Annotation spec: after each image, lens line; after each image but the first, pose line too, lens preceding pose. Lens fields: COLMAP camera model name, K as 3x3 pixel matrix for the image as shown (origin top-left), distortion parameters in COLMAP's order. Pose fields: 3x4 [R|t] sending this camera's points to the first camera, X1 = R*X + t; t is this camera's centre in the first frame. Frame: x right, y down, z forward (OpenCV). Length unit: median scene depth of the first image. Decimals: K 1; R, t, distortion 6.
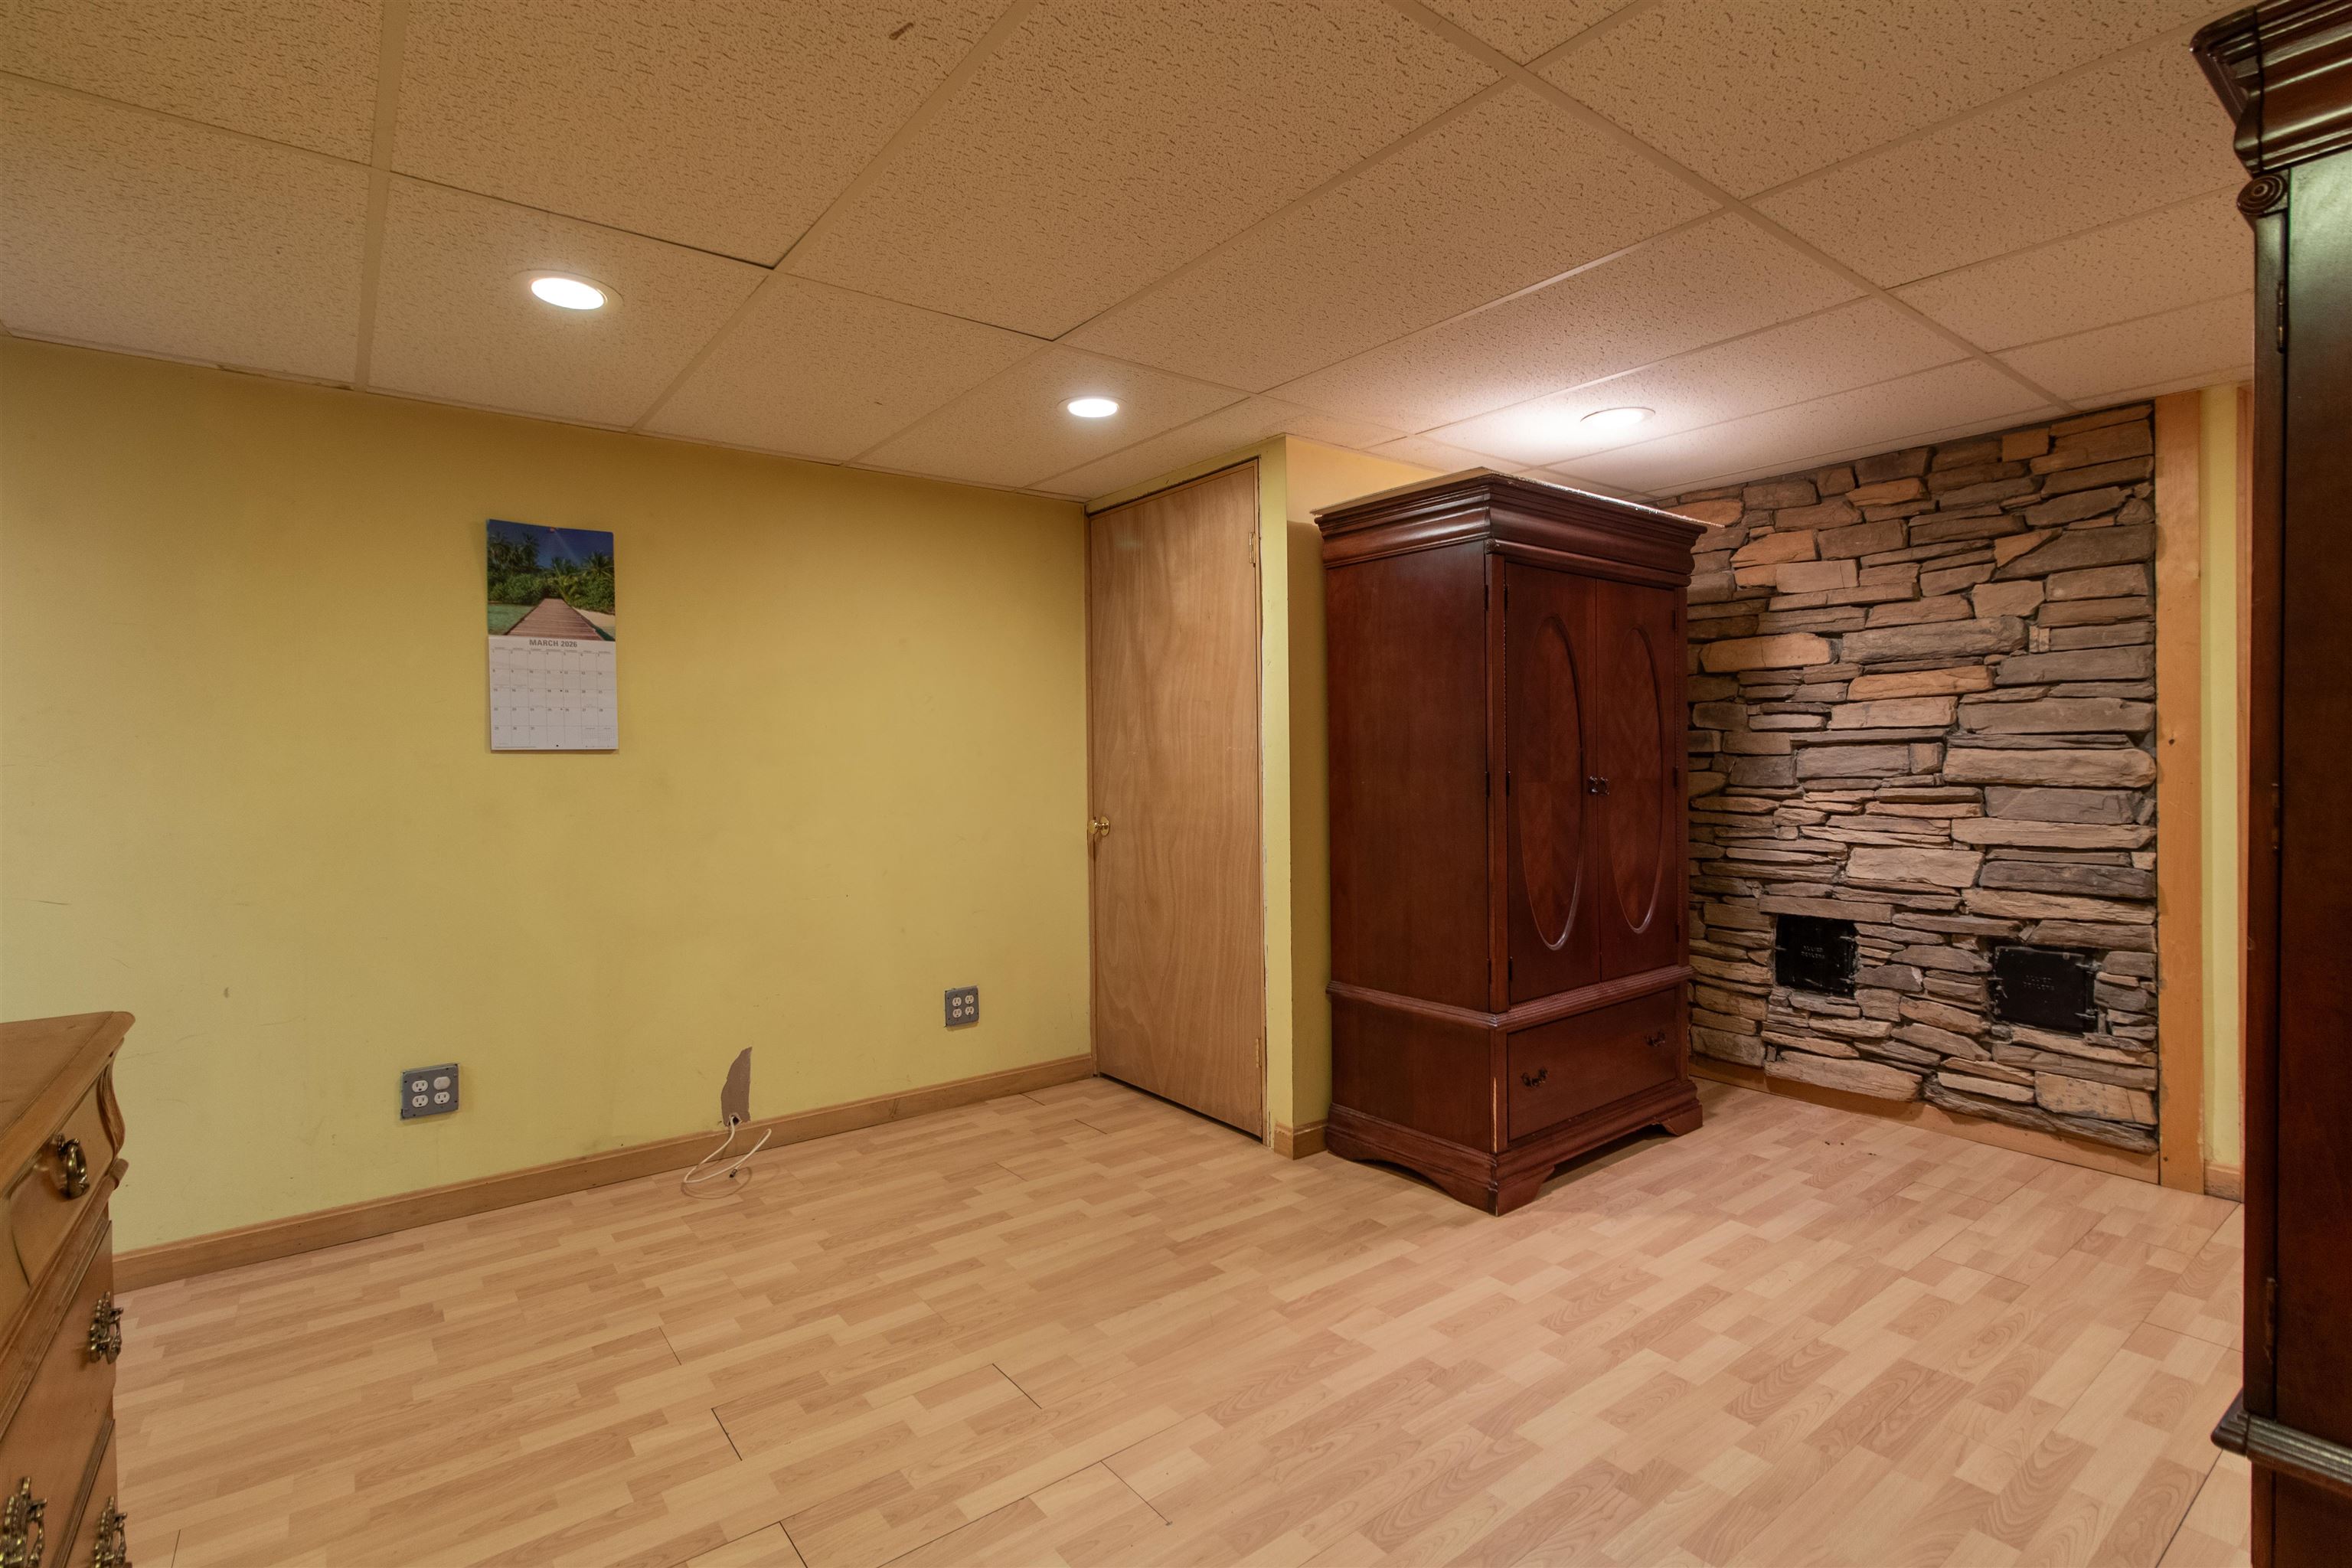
lens RADIAL K [[1098.4, 0, 1181.1], [0, 1098.4, 767.9], [0, 0, 1]] dist [-0.001450, 0.000654]
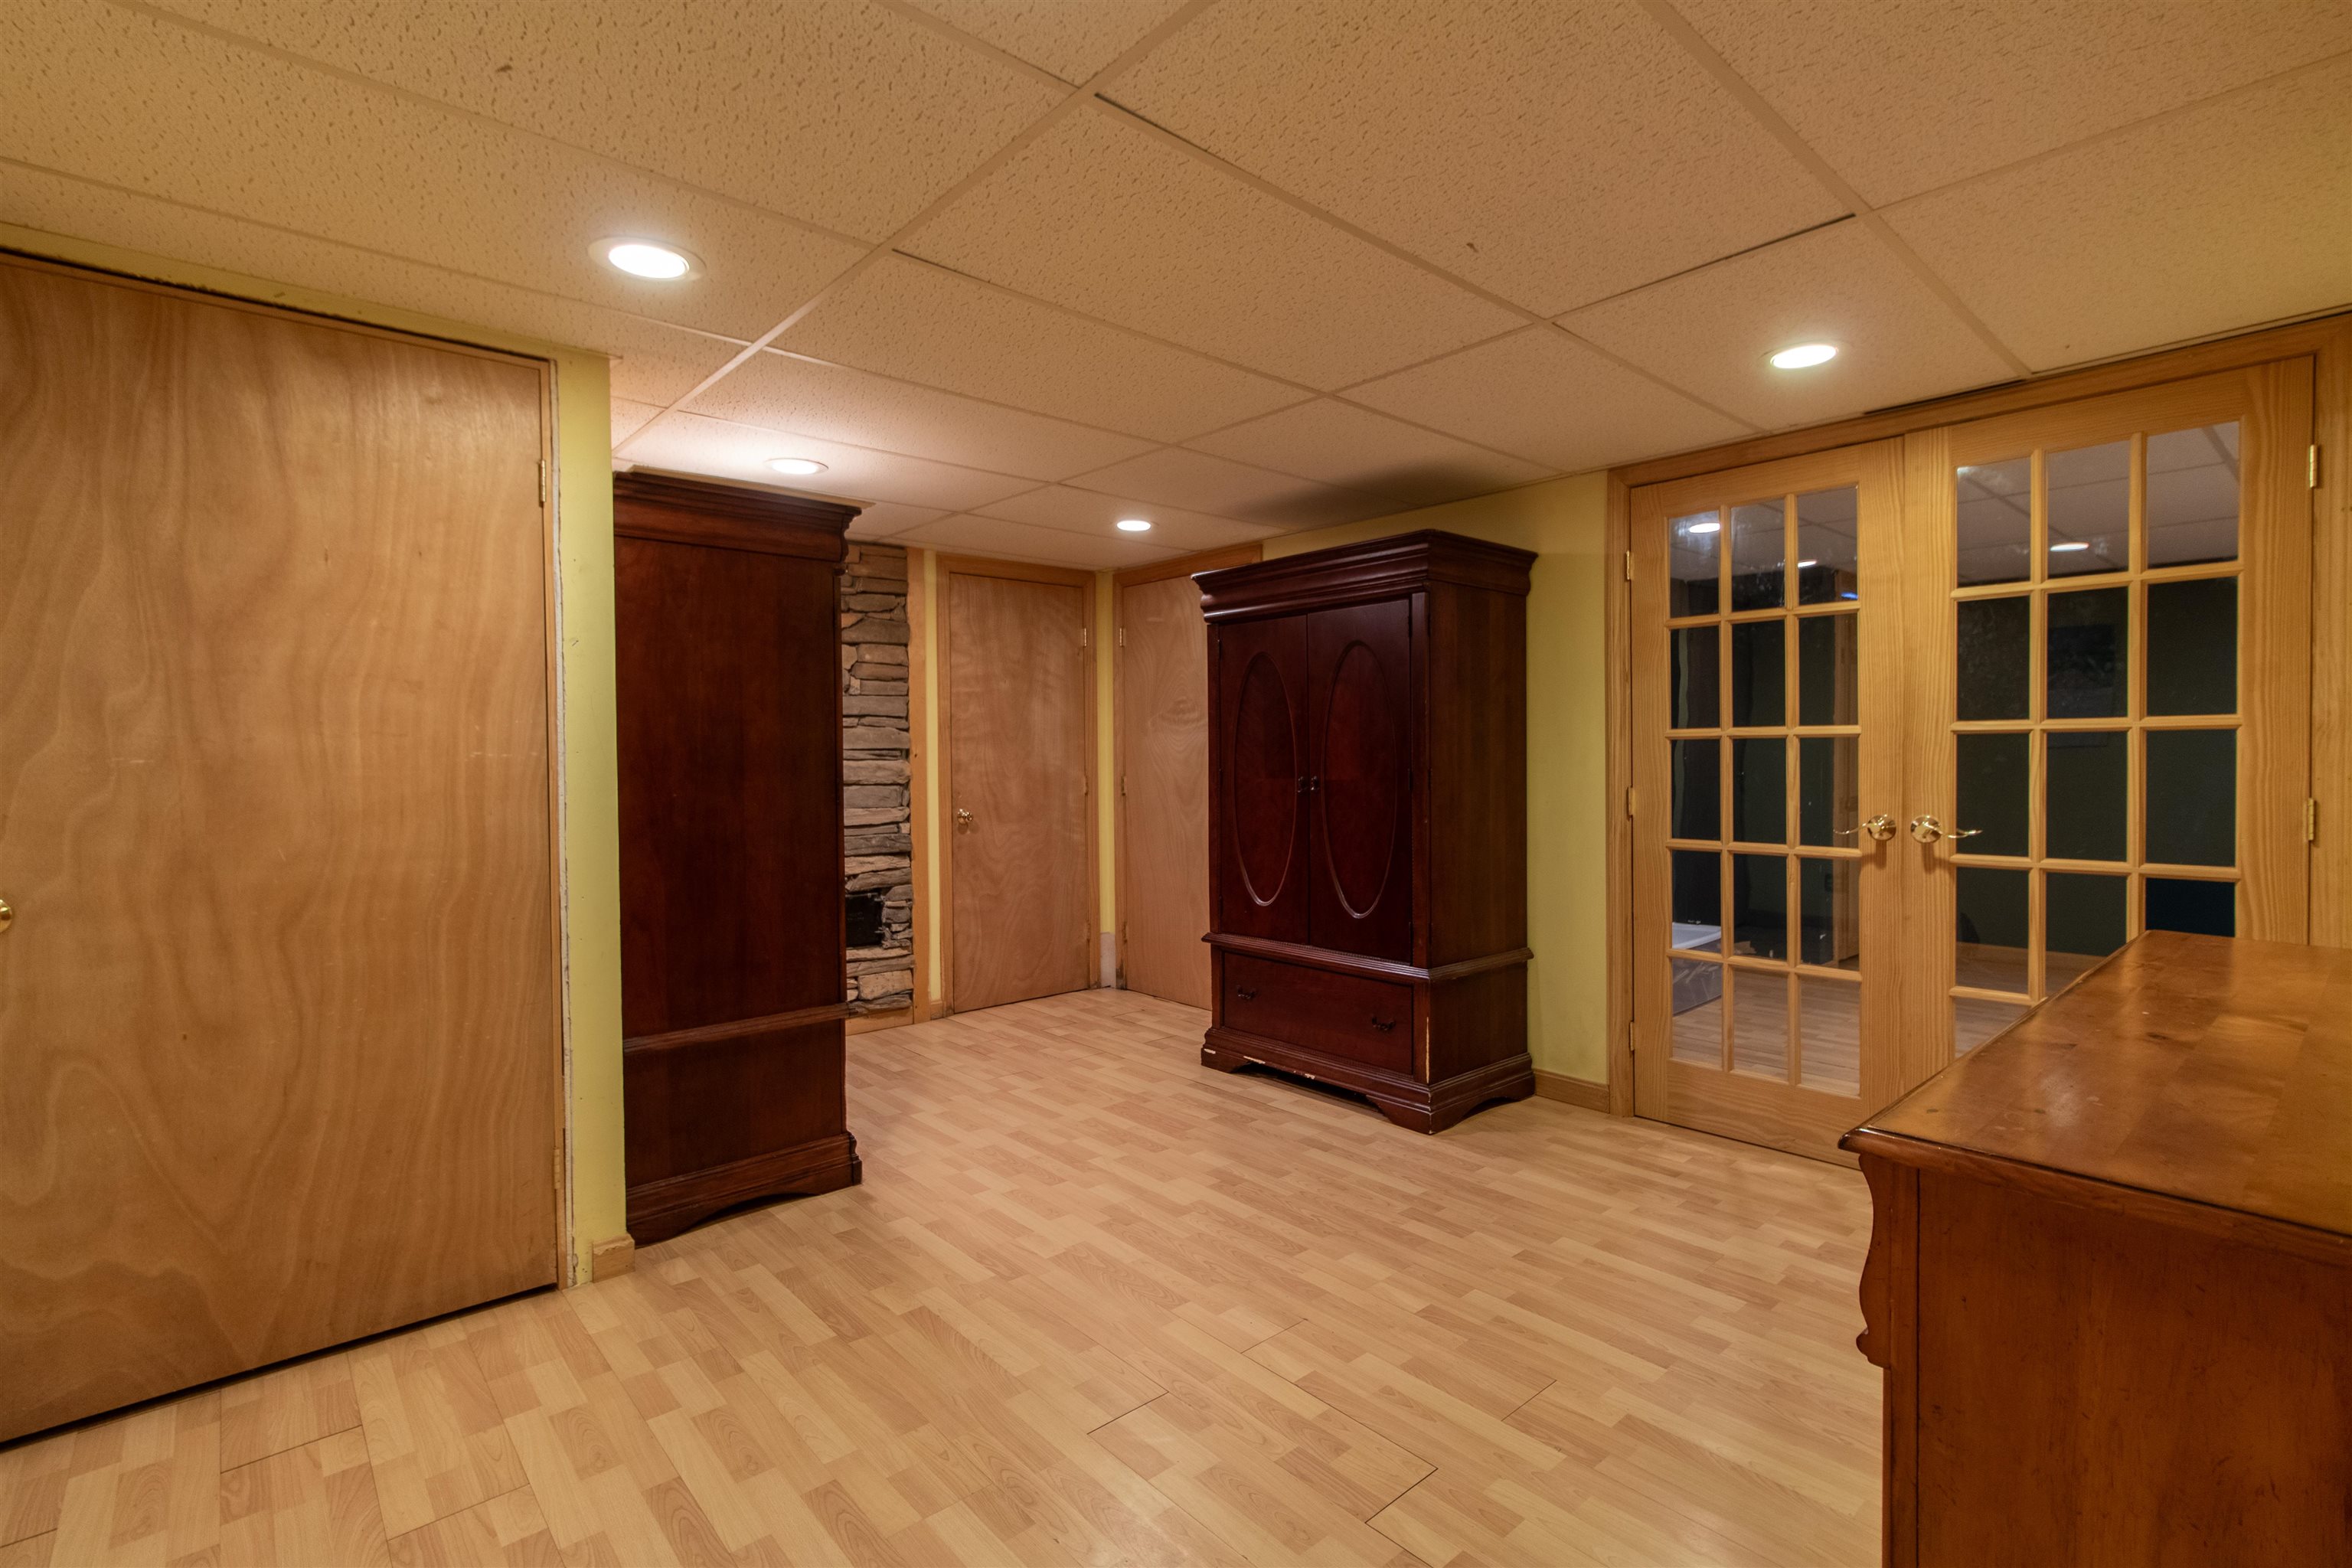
lens RADIAL K [[1098.4, 0, 1181.1], [0, 1098.4, 767.9], [0, 0, 1]] dist [-0.001450, 0.000654]
pose [[-0.072203, -0.003726, 0.997383, -0.788269], [0.015299, 0.999871, 0.004843, -0.007096], [-0.997273, 0.015609, -0.072136, 0.715972]]
